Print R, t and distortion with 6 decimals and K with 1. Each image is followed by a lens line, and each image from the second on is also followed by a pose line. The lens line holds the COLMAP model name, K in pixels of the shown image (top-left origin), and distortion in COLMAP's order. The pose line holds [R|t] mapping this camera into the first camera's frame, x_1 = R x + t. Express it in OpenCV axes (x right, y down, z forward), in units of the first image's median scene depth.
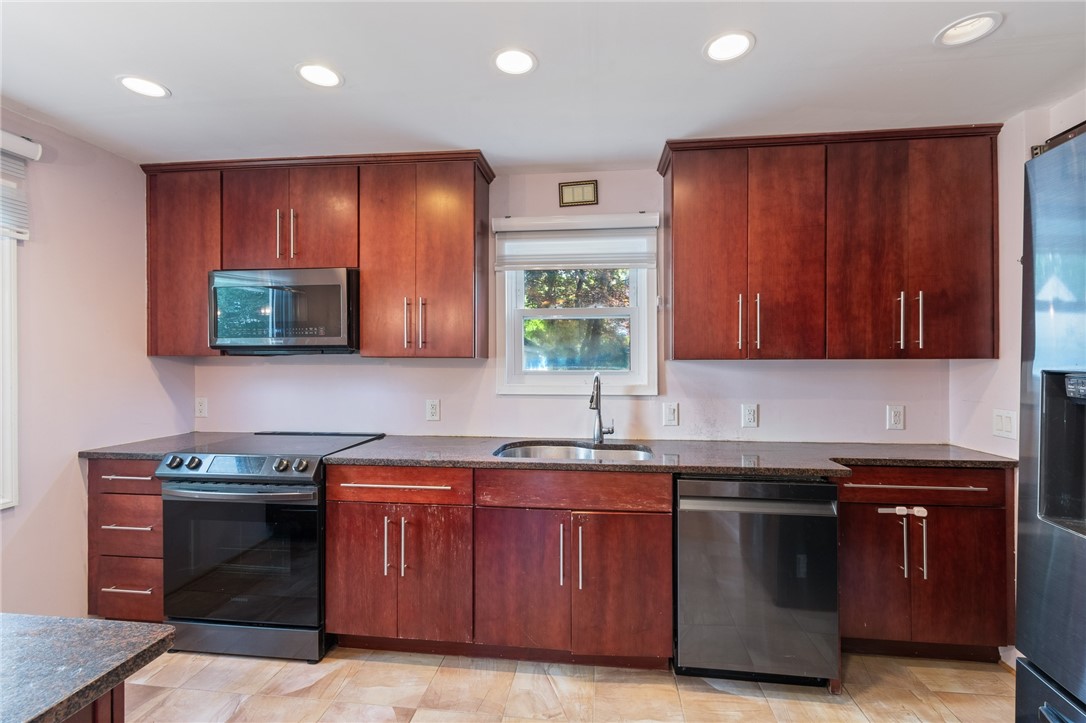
lens RADIAL K [[481.0, 0, 545.8], [0, 481.0, 357.5], [0, 0, 1]] dist [0.003943, -0.001048]
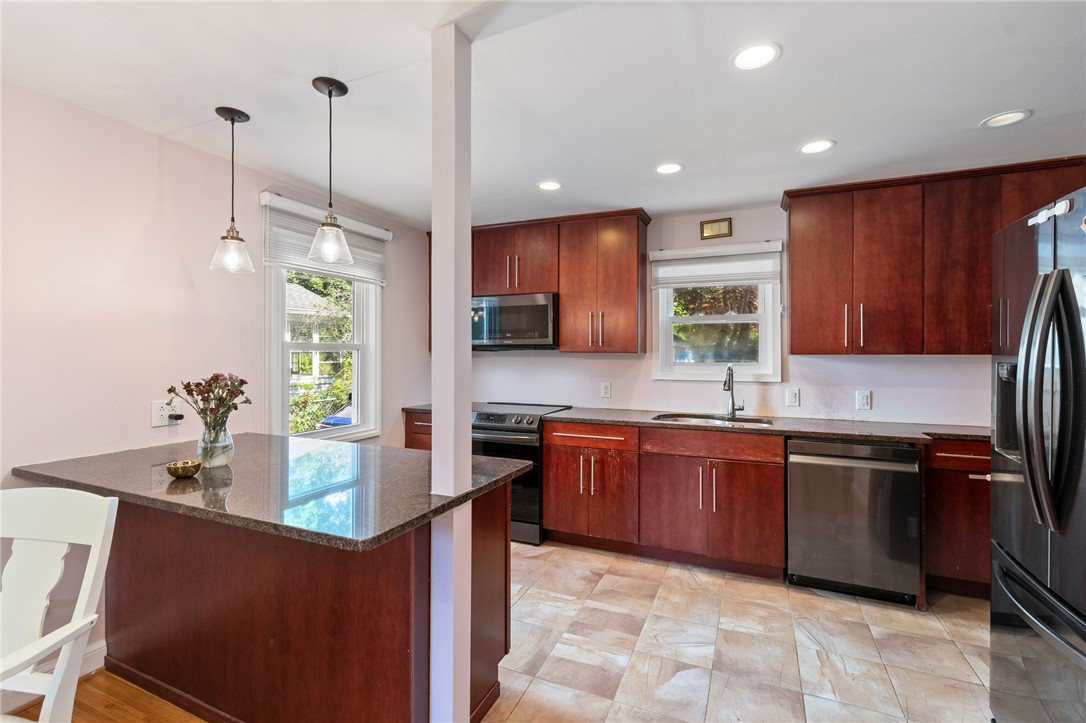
lens RADIAL K [[481.0, 0, 545.3], [0, 481.0, 349.6], [0, 0, 1]] dist [0.003943, -0.001048]
pose [[0.956025, 0.000105, -0.293284, 0.008842], [-0.001323, 0.999991, -0.003955, -0.003050], [0.293281, 0.004169, 0.956017, -0.488989]]
